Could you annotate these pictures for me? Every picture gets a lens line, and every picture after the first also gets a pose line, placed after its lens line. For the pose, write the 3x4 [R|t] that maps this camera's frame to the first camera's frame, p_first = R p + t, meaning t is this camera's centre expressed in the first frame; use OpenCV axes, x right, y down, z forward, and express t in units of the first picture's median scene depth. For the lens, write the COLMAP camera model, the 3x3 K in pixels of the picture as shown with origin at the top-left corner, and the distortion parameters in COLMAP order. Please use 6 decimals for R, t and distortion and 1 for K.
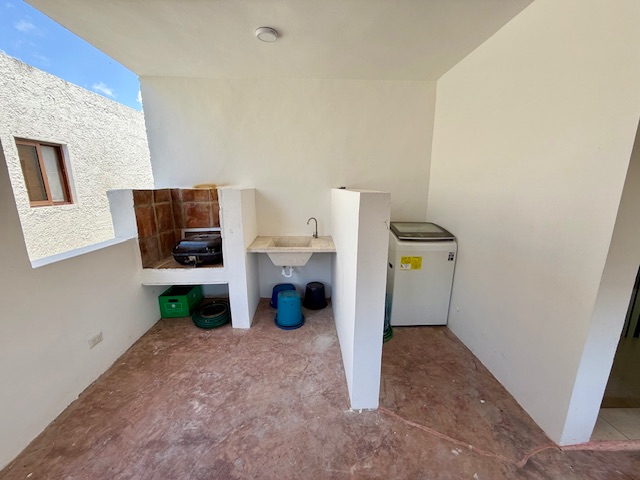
lens RADIAL K [[255.0, 0, 318.2], [0, 255.0, 240.1], [0, 0, 1]] dist [0.000425, -0.000245]
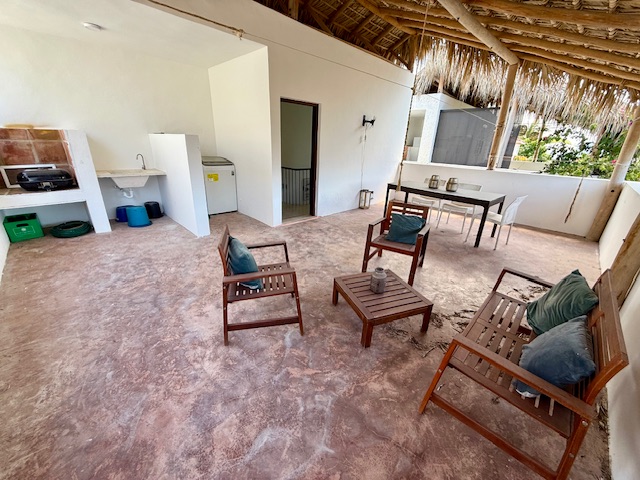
lens RADIAL K [[255.0, 0, 318.2], [0, 255.0, 240.1], [0, 0, 1]] dist [0.000425, -0.000245]
pose [[0.736091, -0.217961, 0.640831, -0.358797], [0.105396, 0.972097, 0.209568, 0.220658], [-0.668627, -0.086720, 0.738524, -0.916977]]
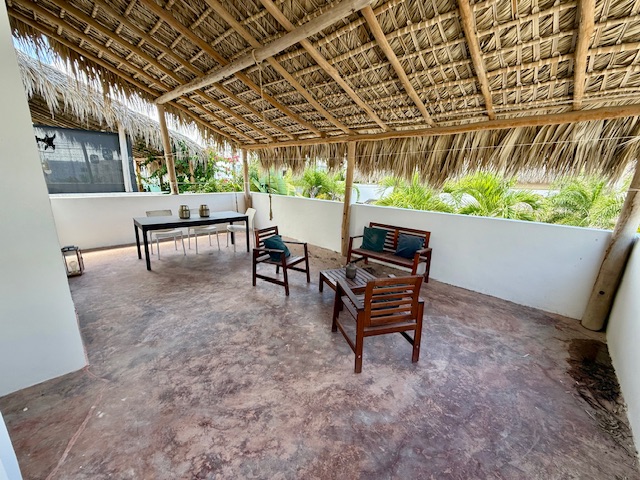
lens RADIAL K [[255.0, 0, 318.2], [0, 255.0, 240.1], [0, 0, 1]] dist [0.000425, -0.000245]
pose [[-0.702539, -0.190729, 0.685610, -0.425380], [0.123722, 0.916010, 0.381601, -0.101204], [-0.700808, 0.352914, -0.619936, 0.430577]]
